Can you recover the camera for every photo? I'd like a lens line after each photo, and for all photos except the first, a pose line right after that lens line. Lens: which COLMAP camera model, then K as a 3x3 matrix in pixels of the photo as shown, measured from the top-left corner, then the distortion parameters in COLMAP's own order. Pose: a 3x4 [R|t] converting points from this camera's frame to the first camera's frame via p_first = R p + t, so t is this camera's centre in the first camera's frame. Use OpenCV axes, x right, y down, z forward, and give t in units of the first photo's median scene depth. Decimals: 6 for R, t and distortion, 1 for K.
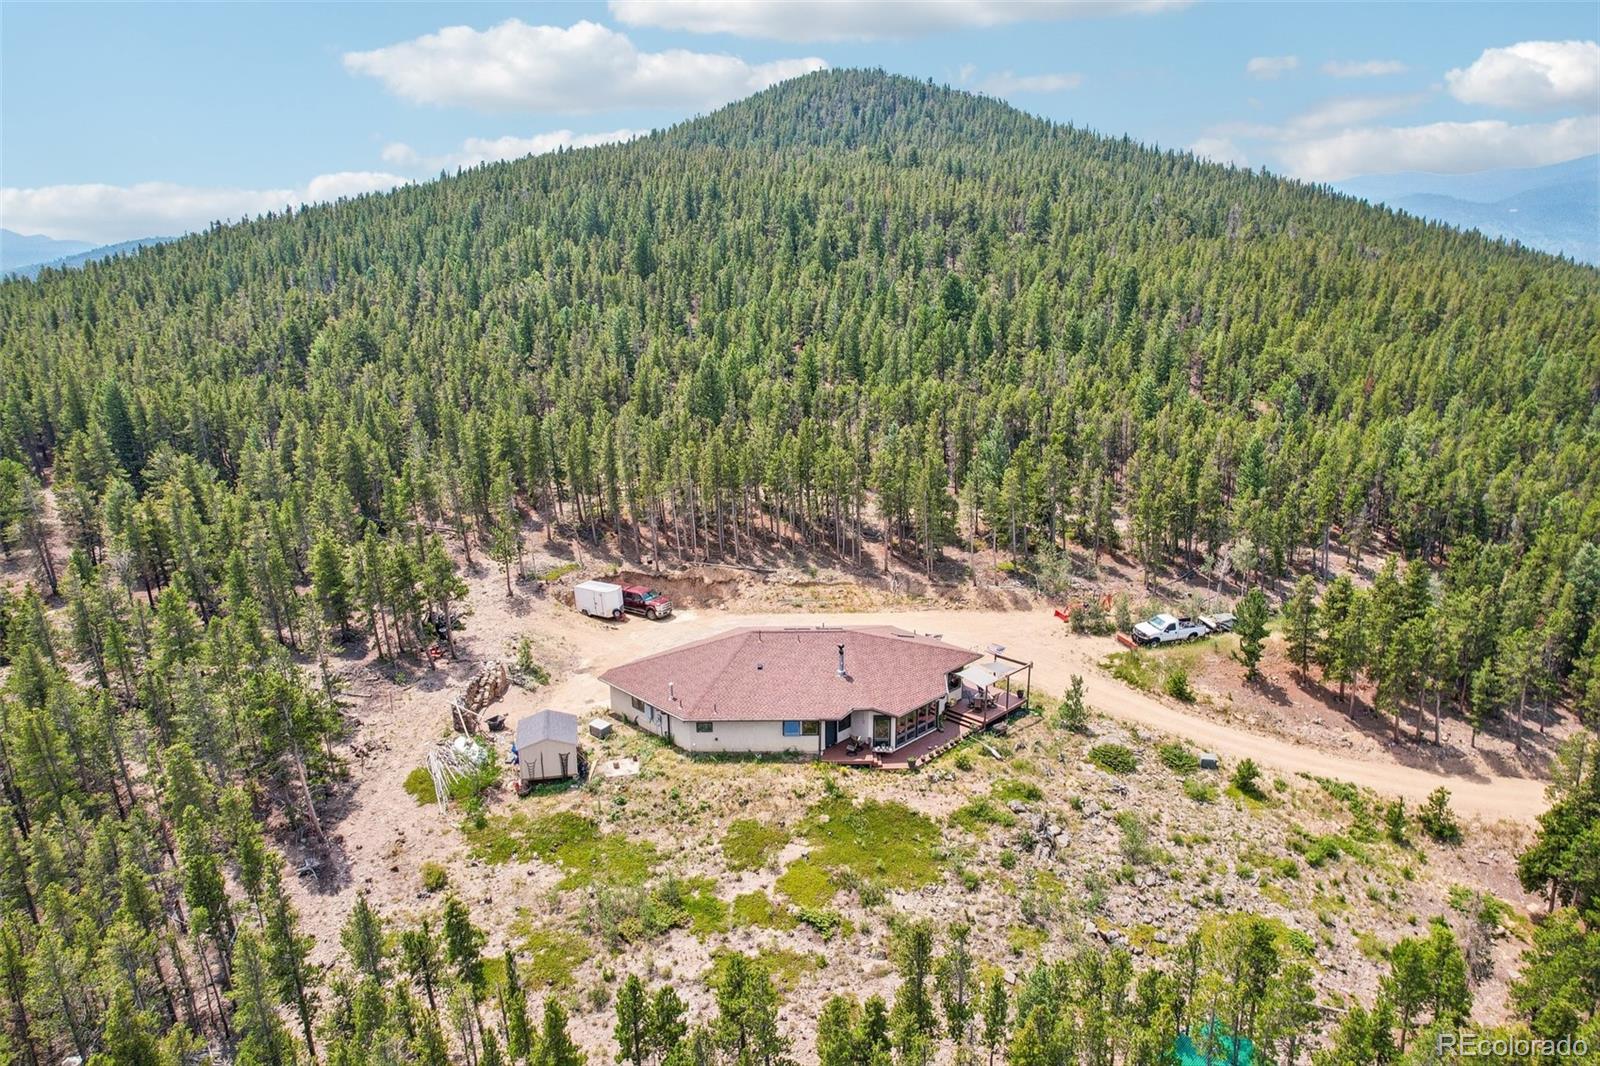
lens RADIAL K [[1025.2, 0, 803.2], [0, 1025.2, 540.5], [0, 0, 1]] dist [-0.067151, 0.058098]
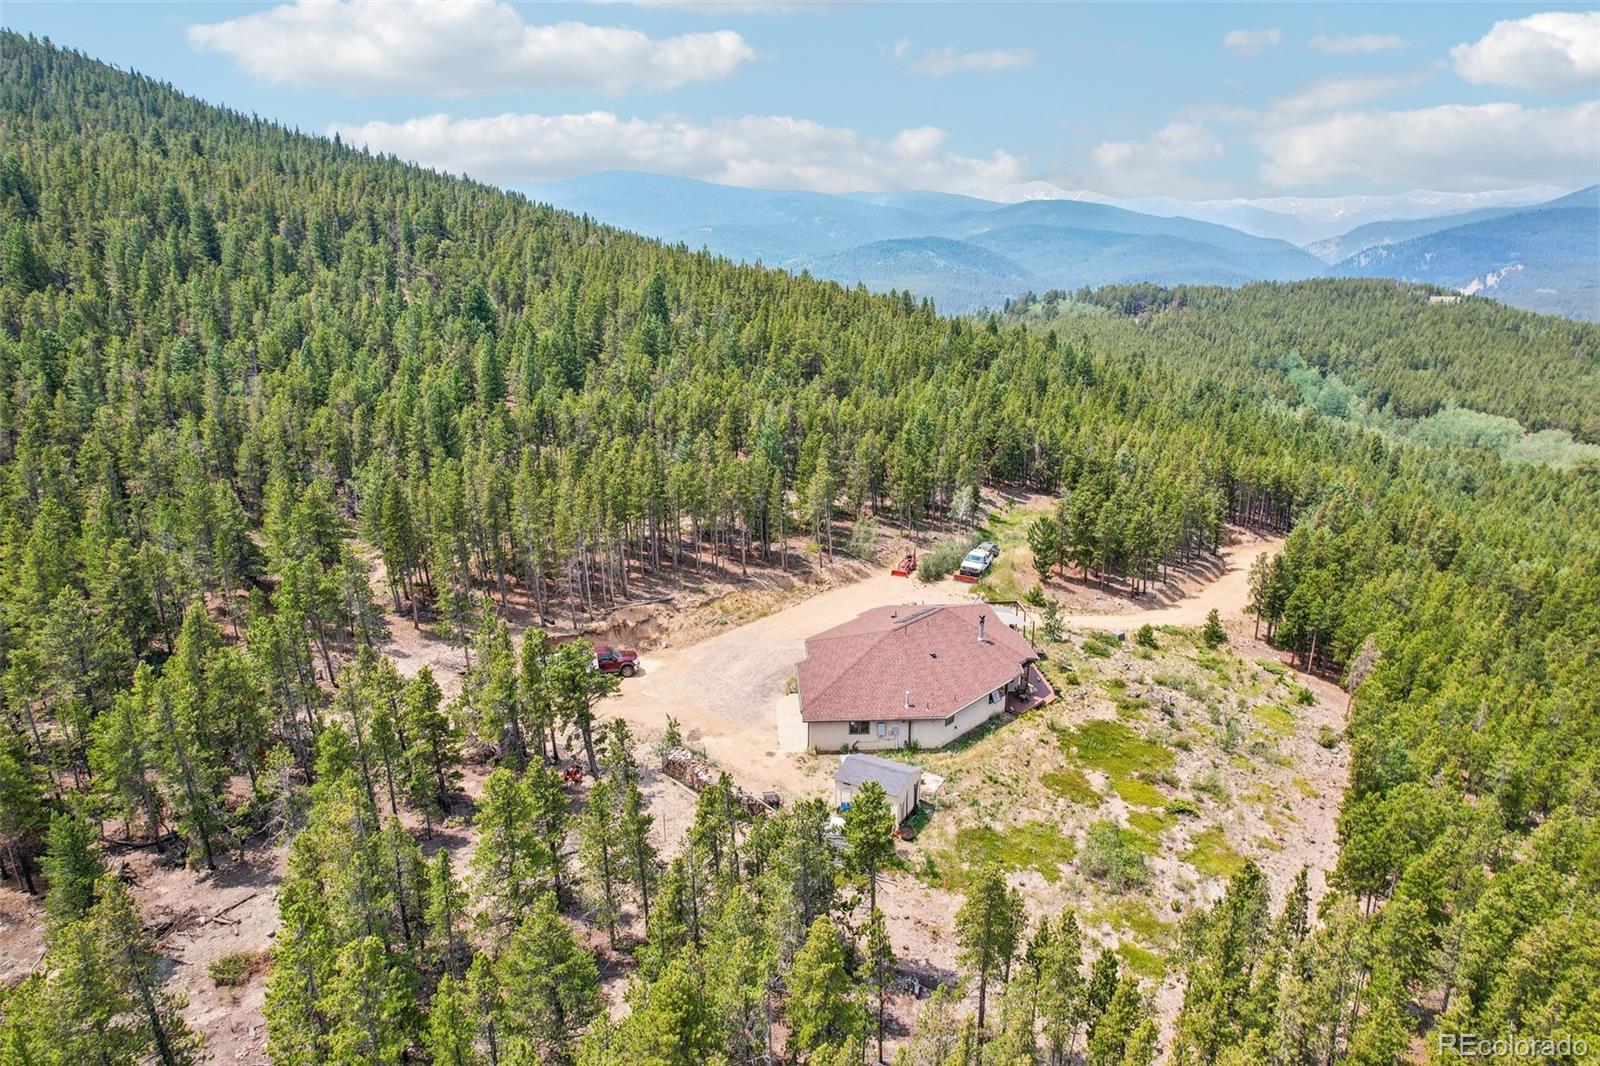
lens RADIAL K [[1025.2, 0, 803.2], [0, 1025.2, 540.5], [0, 0, 1]] dist [-0.067151, 0.058098]
pose [[0.667248, -0.193639, 0.719225, -0.616668], [0.196312, 0.977193, 0.080969, -0.075326], [-0.718500, 0.087166, 0.690044, 0.245631]]
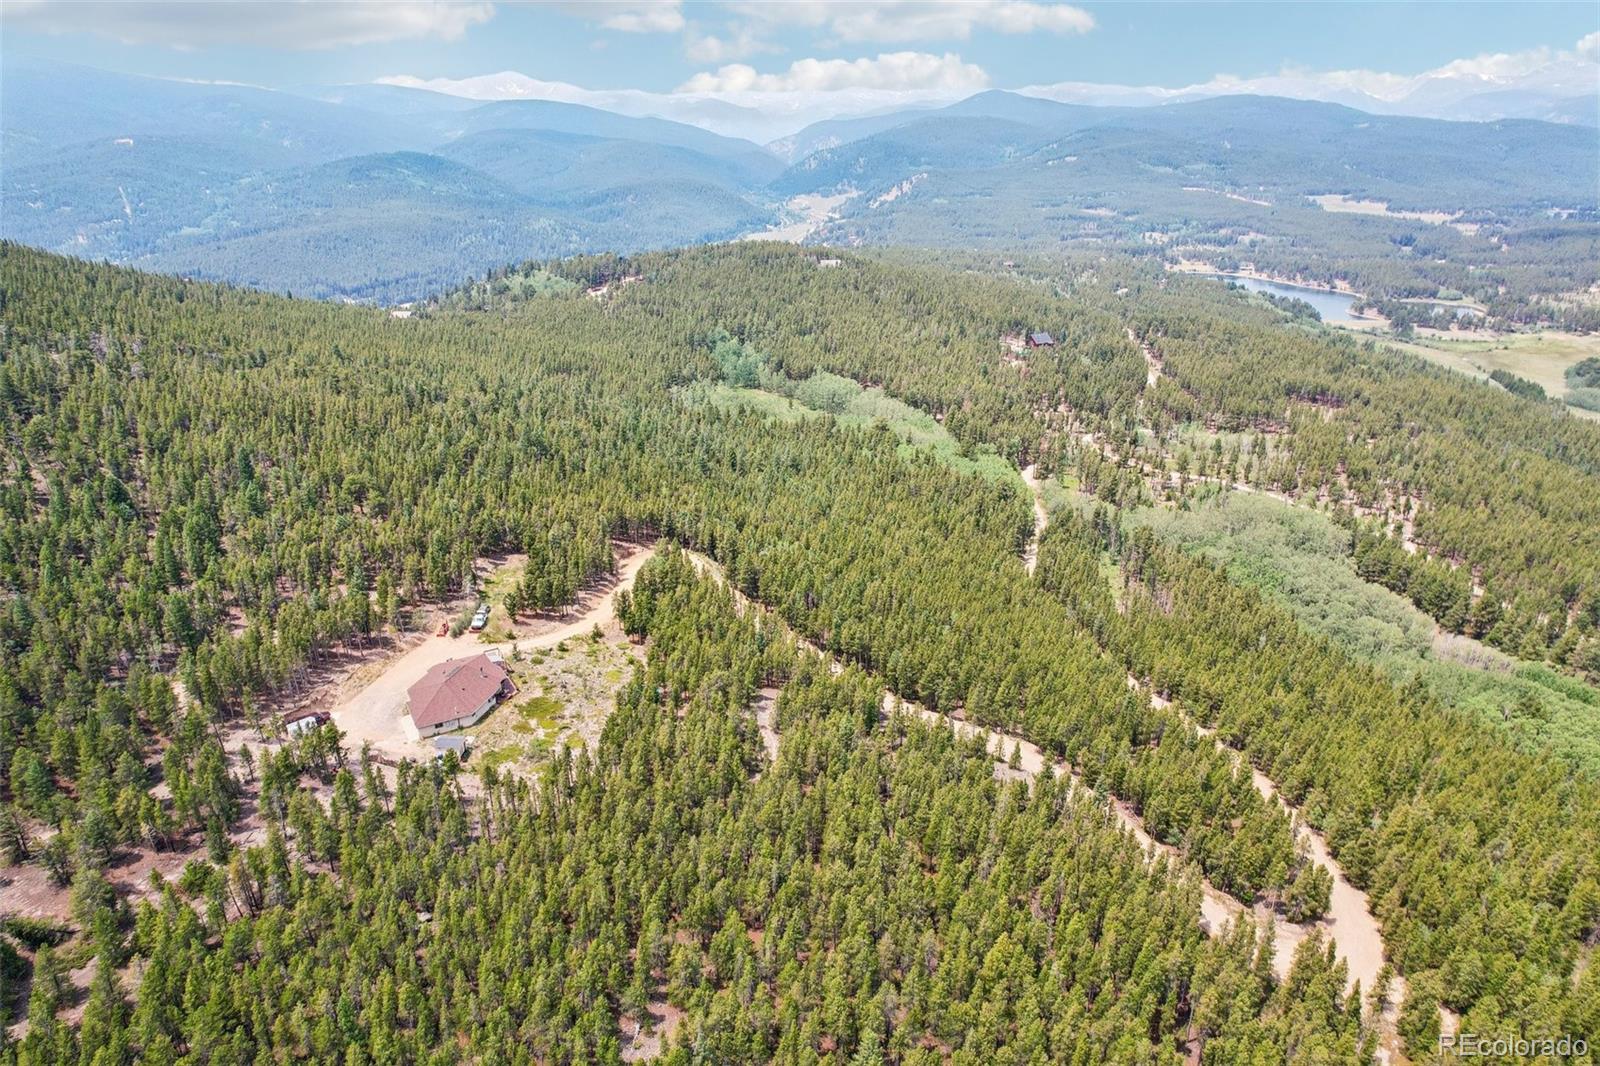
lens RADIAL K [[1025.2, 0, 803.2], [0, 1025.2, 540.5], [0, 0, 1]] dist [-0.067151, 0.058098]
pose [[0.254376, -0.344389, 0.903708, -1.476052], [0.258784, 0.924610, 0.279512, -0.531013], [-0.931839, 0.162764, 0.324321, -0.539166]]
